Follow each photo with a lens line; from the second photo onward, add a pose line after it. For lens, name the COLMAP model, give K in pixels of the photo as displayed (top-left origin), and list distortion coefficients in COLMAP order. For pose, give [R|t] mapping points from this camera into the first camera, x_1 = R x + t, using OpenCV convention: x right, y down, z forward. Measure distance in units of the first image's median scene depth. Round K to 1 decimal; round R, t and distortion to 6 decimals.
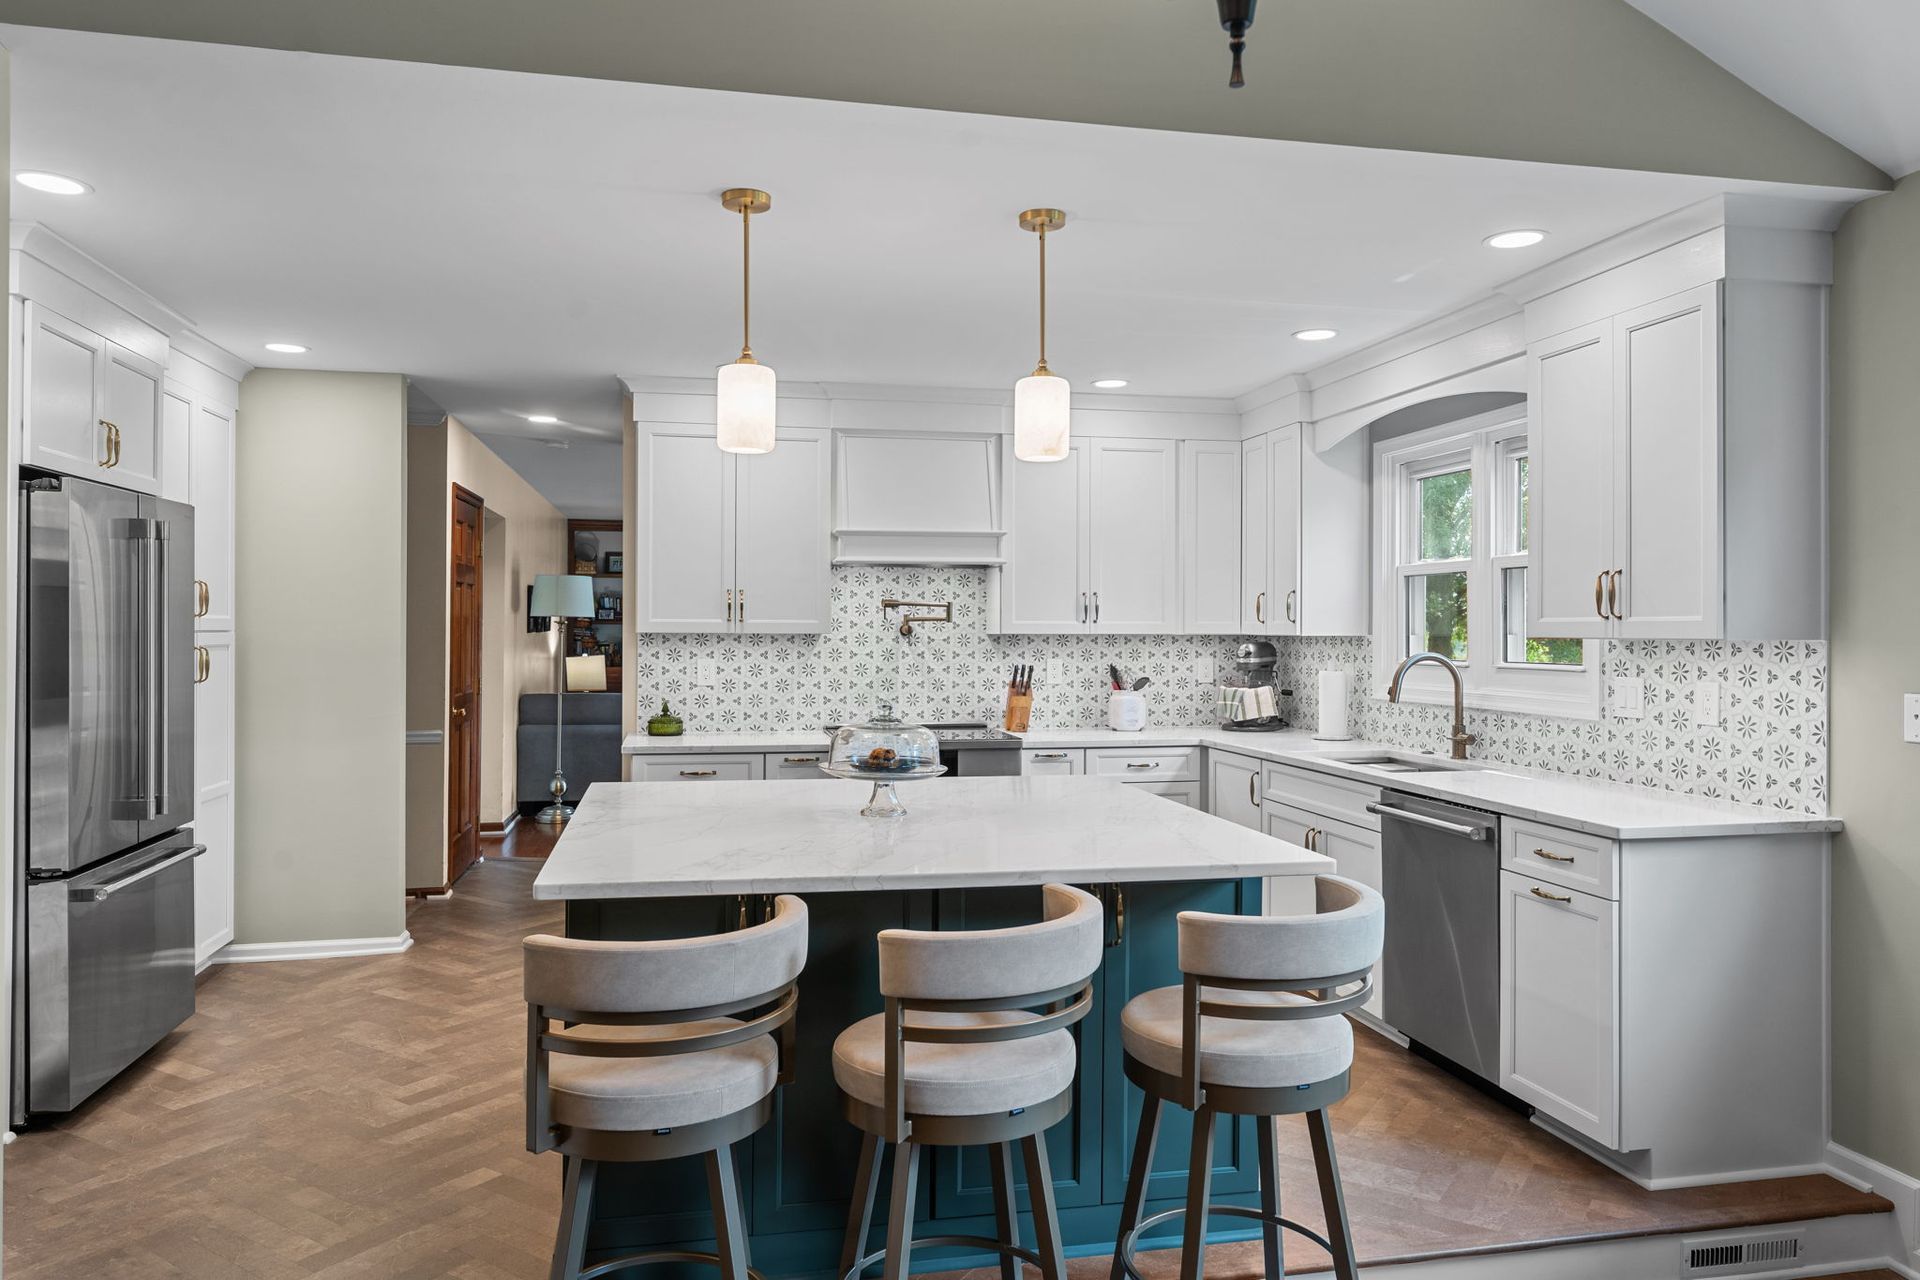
lens RADIAL K [[1274.6, 0, 945.2], [0, 1274.6, 622.3], [0, 0, 1]] dist [0.000767, -0.008078]
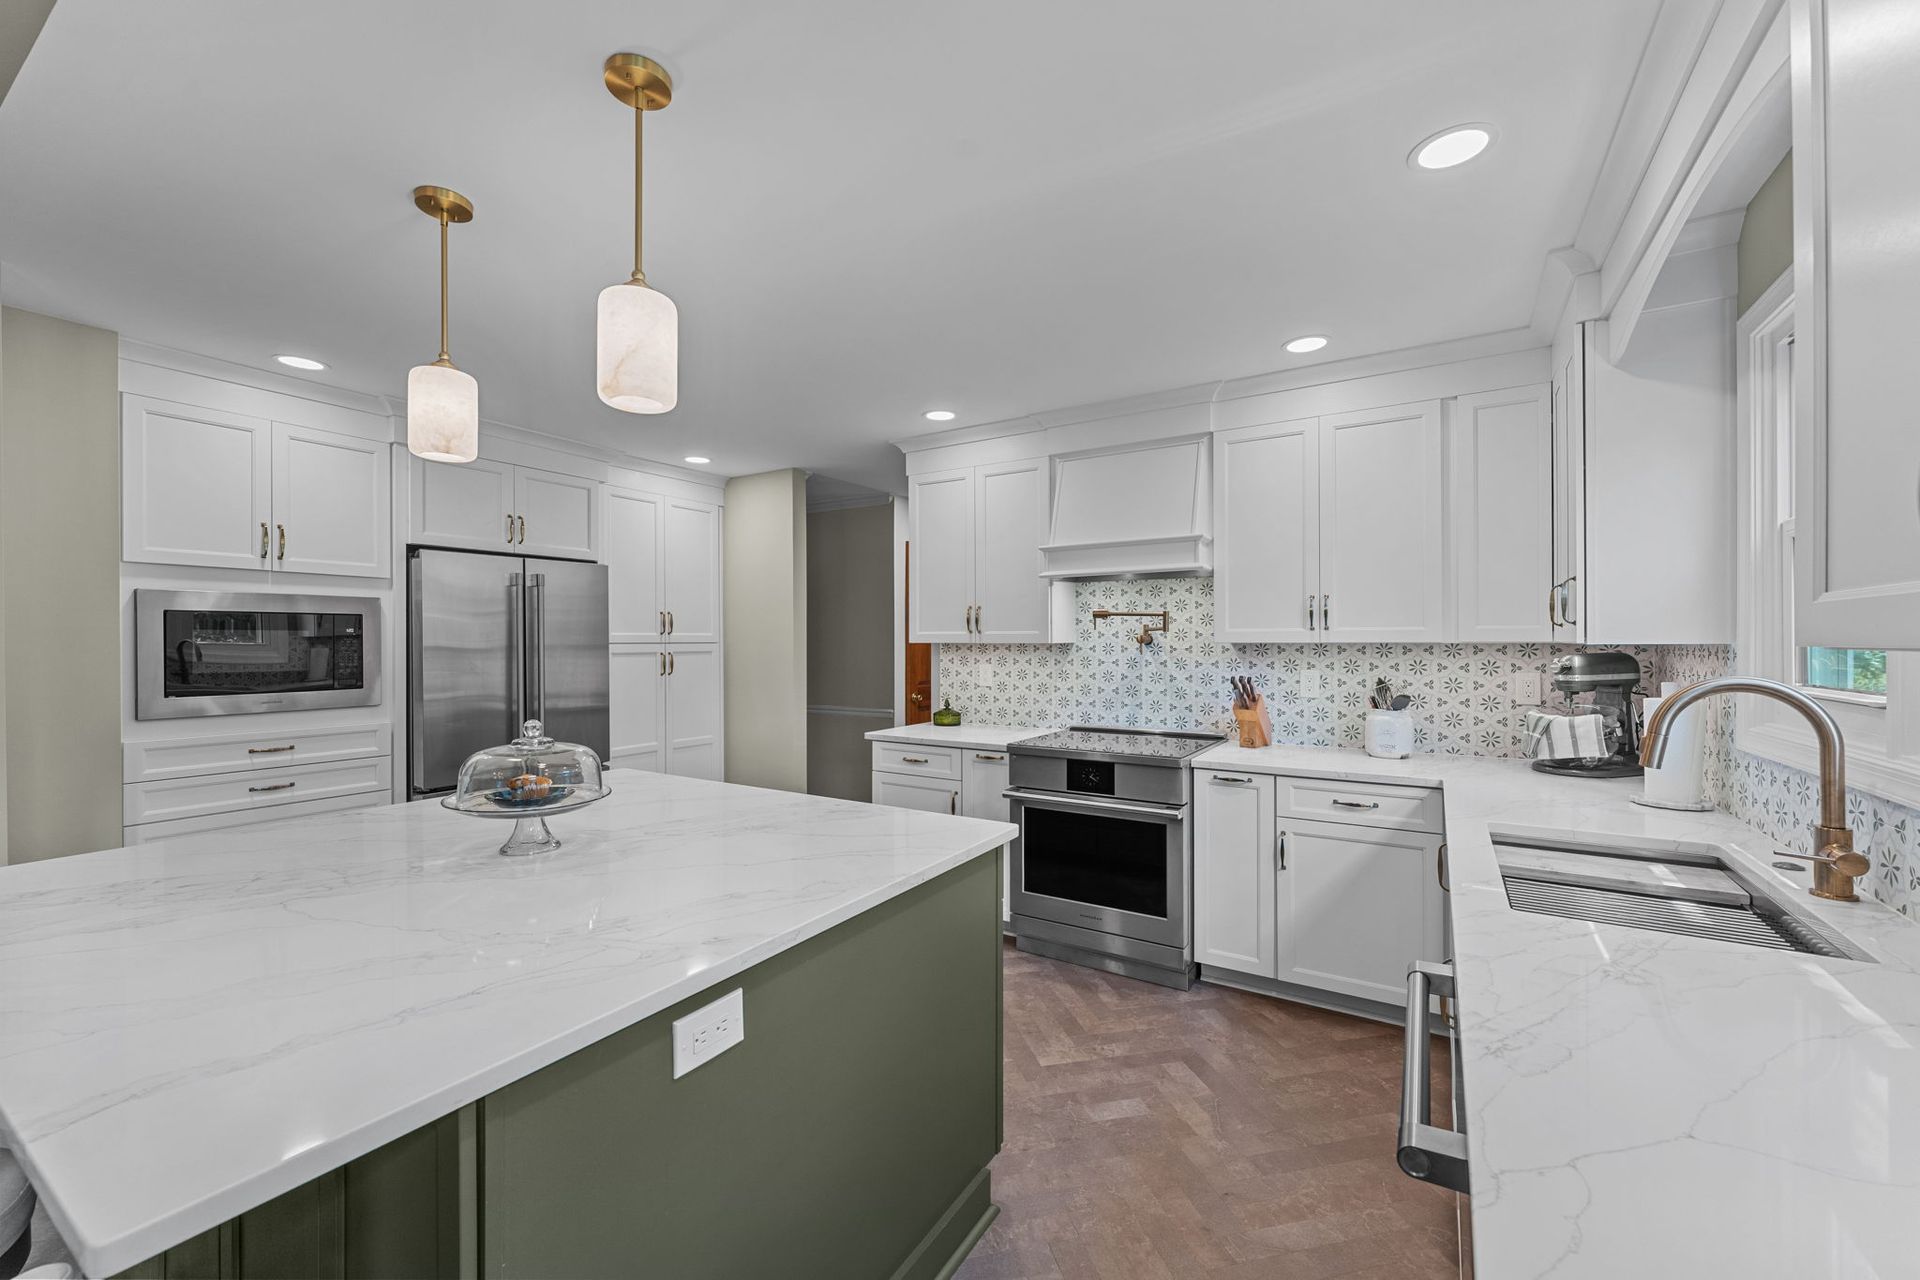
lens RADIAL K [[761.7, 0, 958.5], [0, 761.7, 639.6], [0, 0, 1]] dist [-0.000884, -0.001088]
pose [[0.730895, -0.006348, -0.682460, 0.307840], [0.008393, 0.999965, -0.000313, 0.005547], [0.682438, -0.005499, 0.730923, 0.481457]]
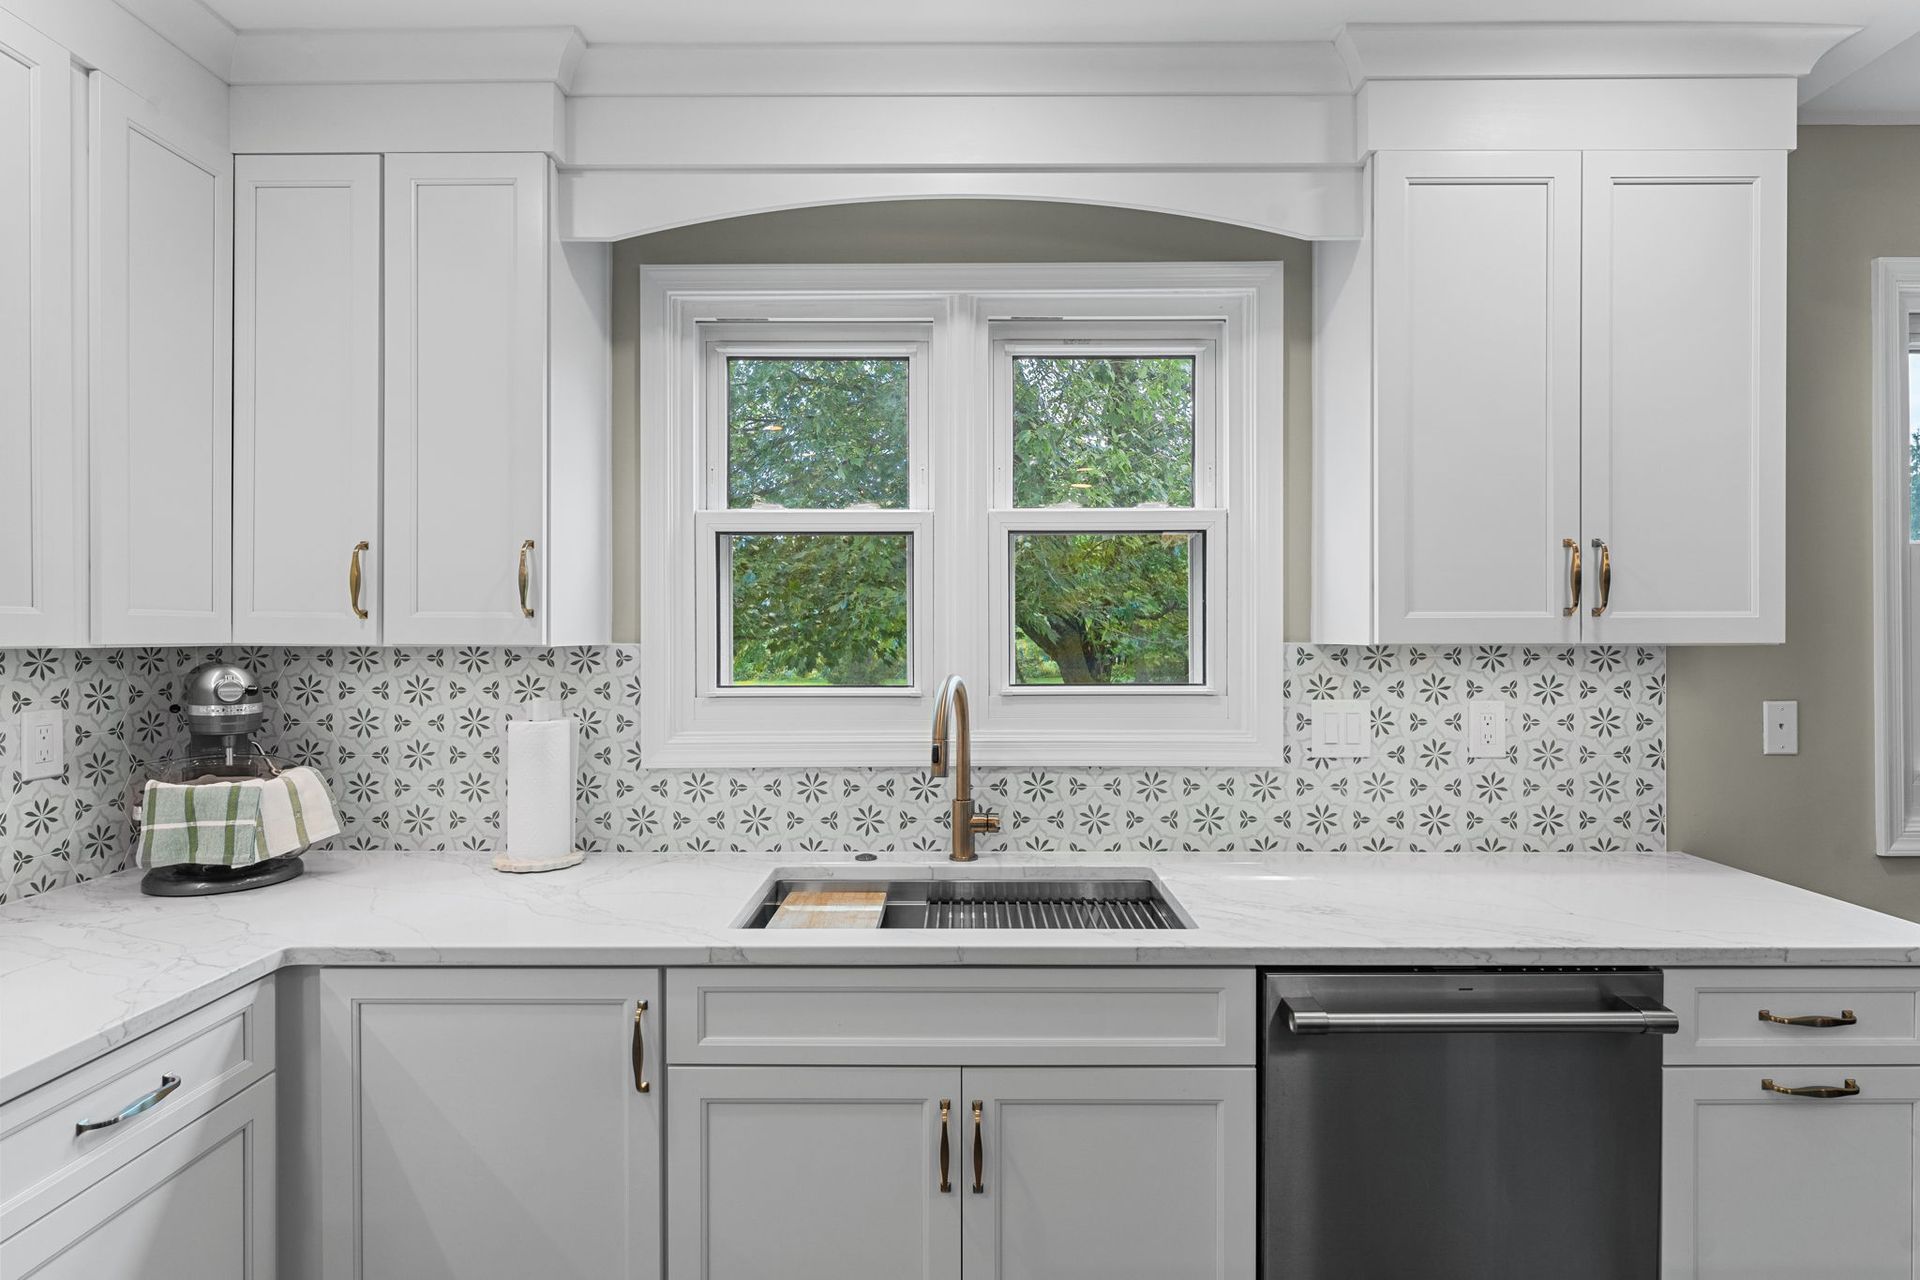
lens RADIAL K [[988.6, 0, 960.9], [0, 988.6, 642.7], [0, 0, 1]] dist [-0.004324, -0.001436]
pose [[0.198005, -0.010010, 0.980150, -0.024436], [-0.003996, 0.999931, 0.011019, 0.004911], [-0.980193, -0.006098, 0.197951, 0.786090]]
